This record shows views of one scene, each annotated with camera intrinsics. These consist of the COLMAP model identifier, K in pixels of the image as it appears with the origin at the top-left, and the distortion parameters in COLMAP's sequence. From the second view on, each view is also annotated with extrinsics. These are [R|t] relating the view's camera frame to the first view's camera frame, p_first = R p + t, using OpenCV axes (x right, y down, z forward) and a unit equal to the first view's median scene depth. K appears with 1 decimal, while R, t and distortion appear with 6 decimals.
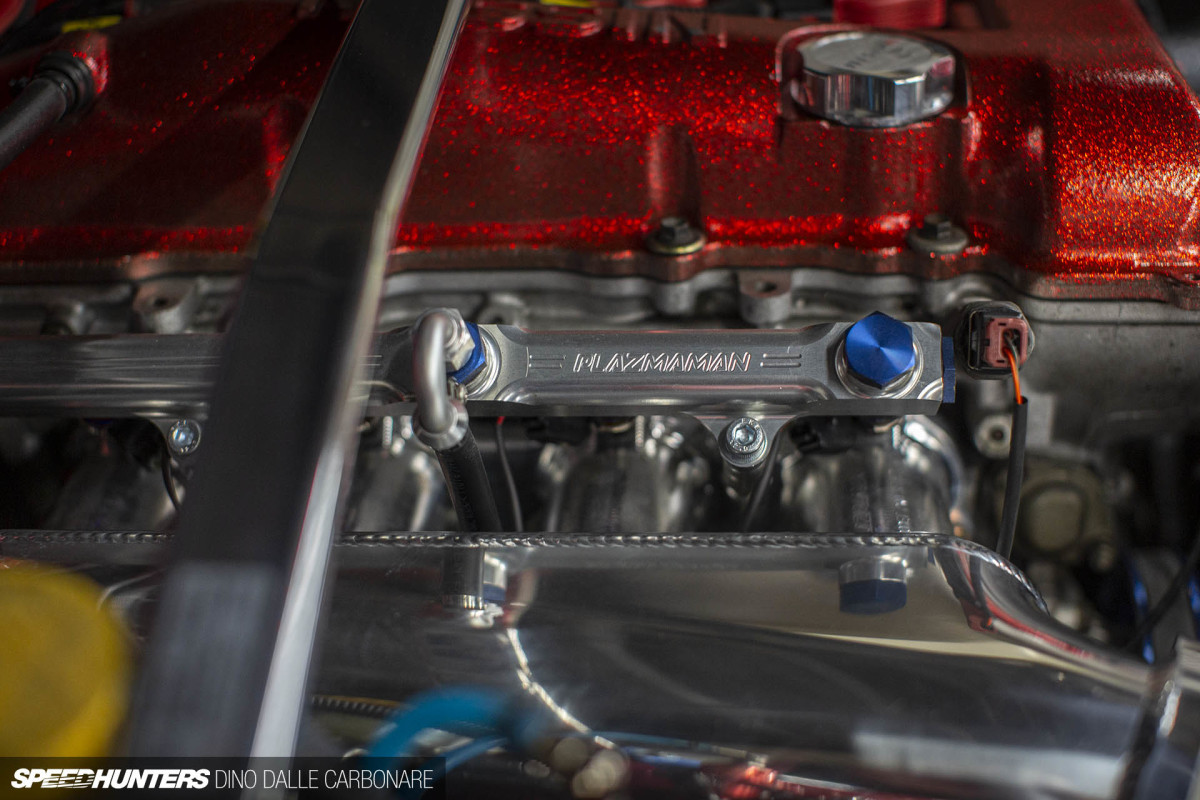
lens RADIAL K [[1752.7, 0, 602.8], [0, 1752.7, 398.0], [0, 0, 1]] dist [-0.107204, 0.000000]
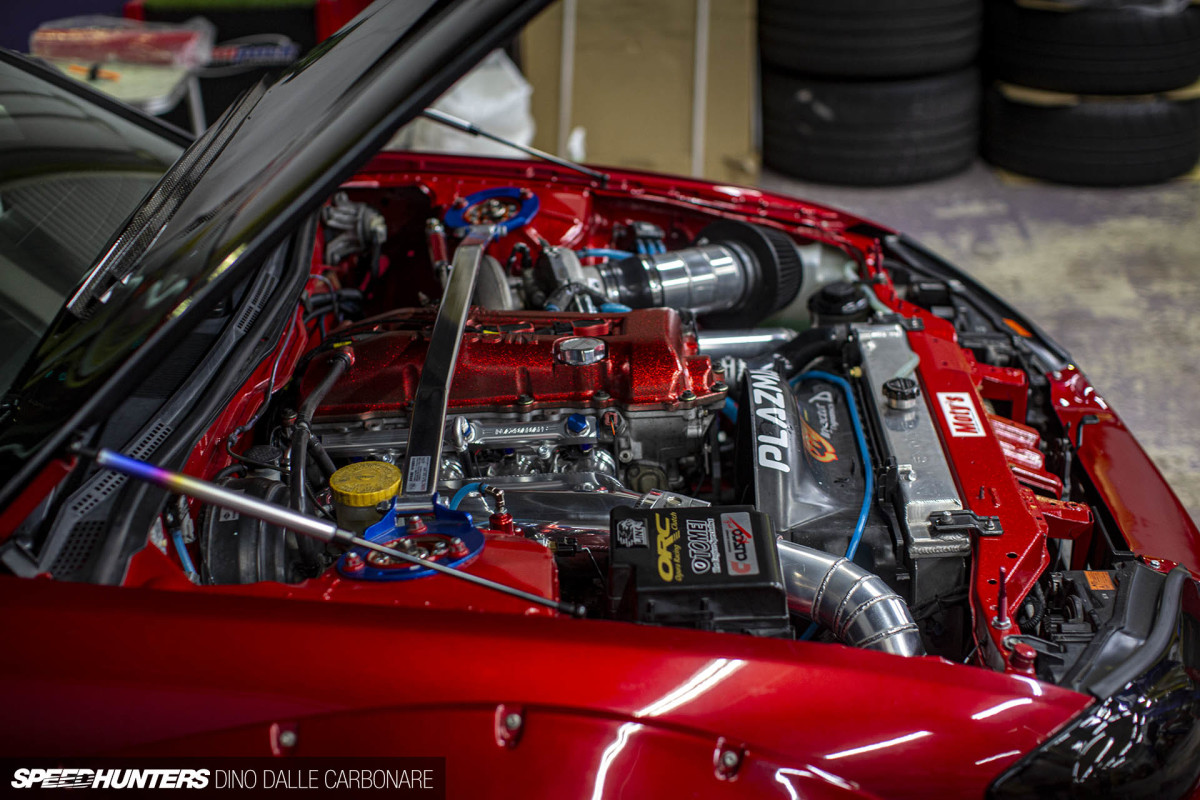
lens RADIAL K [[1752.7, 0, 598.7], [0, 1752.7, 399.8], [0, 0, 1]] dist [-0.107204, 0.000000]
pose [[0.998685, -0.041320, 0.030359, 0.081528], [0.045765, 0.985327, -0.164429, 0.477127], [-0.023119, 0.165602, 0.985922, -2.375187]]
